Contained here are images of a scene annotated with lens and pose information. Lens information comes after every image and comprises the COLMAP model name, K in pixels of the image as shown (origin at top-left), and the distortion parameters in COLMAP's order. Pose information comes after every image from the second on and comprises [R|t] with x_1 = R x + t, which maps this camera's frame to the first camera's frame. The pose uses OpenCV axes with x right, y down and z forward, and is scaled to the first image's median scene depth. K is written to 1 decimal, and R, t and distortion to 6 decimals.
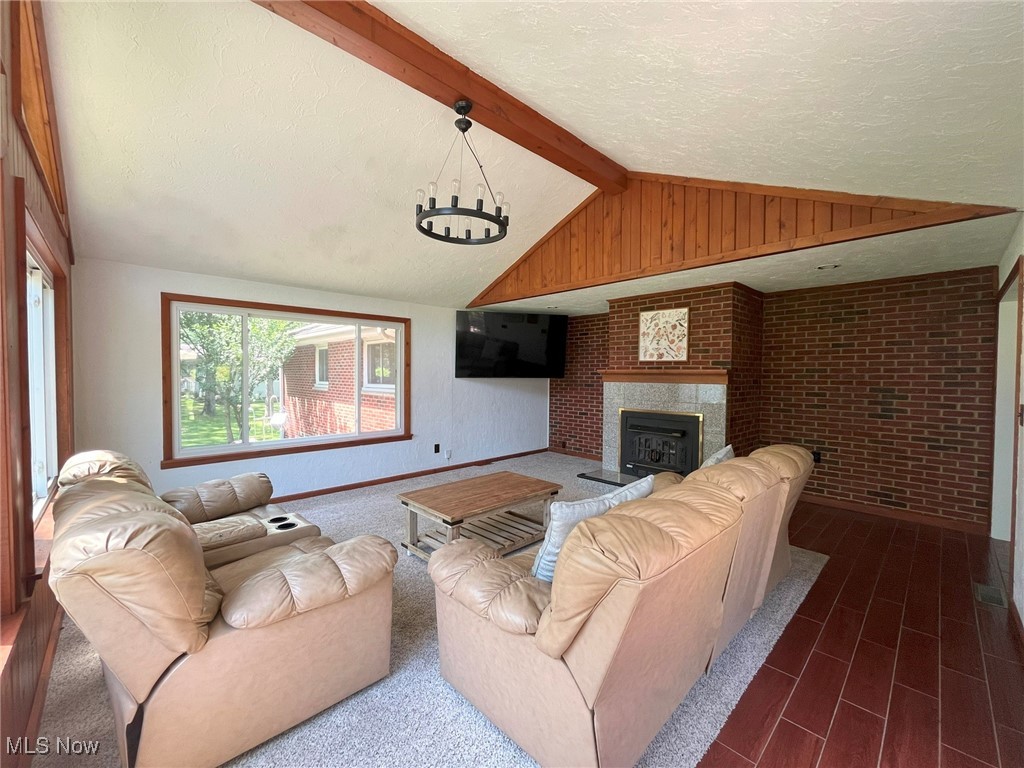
lens RADIAL K [[412.1, 0, 513.4], [0, 412.1, 382.8], [0, 0, 1]] dist [-0.007789, 0.001225]
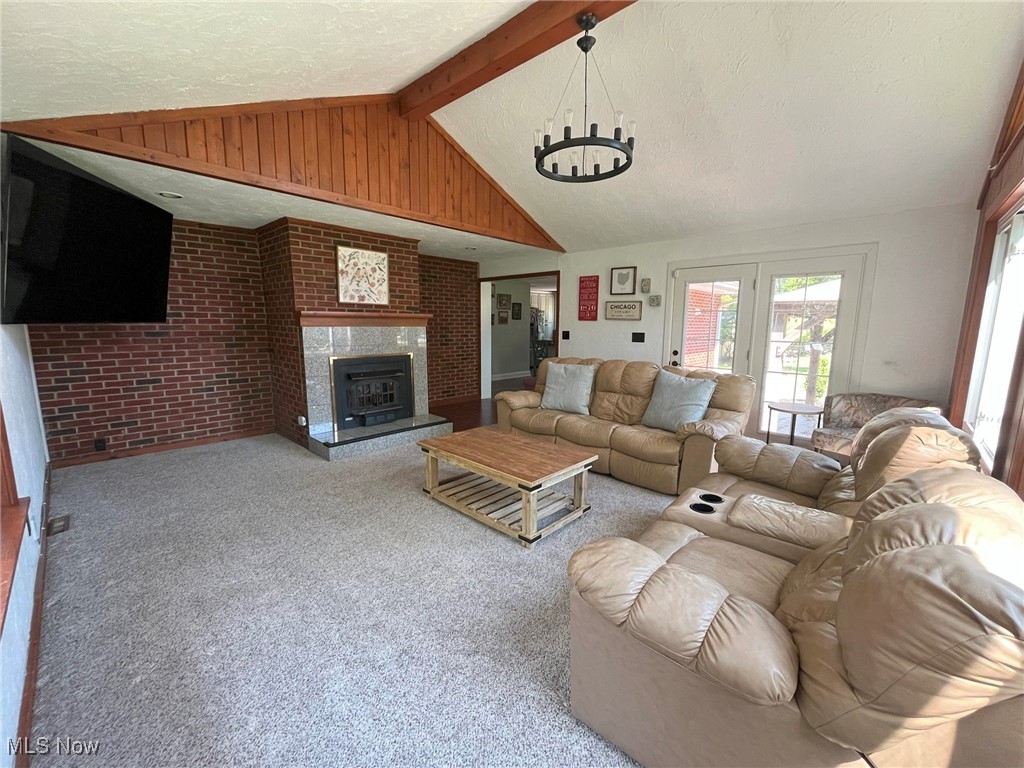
lens RADIAL K [[412.1, 0, 515.4], [0, 412.1, 383.1], [0, 0, 1]] dist [-0.007789, 0.001225]
pose [[-0.054548, -0.154476, 0.986490, -0.663718], [0.010395, 0.987819, 0.155259, -0.015400], [-0.998457, 0.018723, -0.052278, 0.716795]]
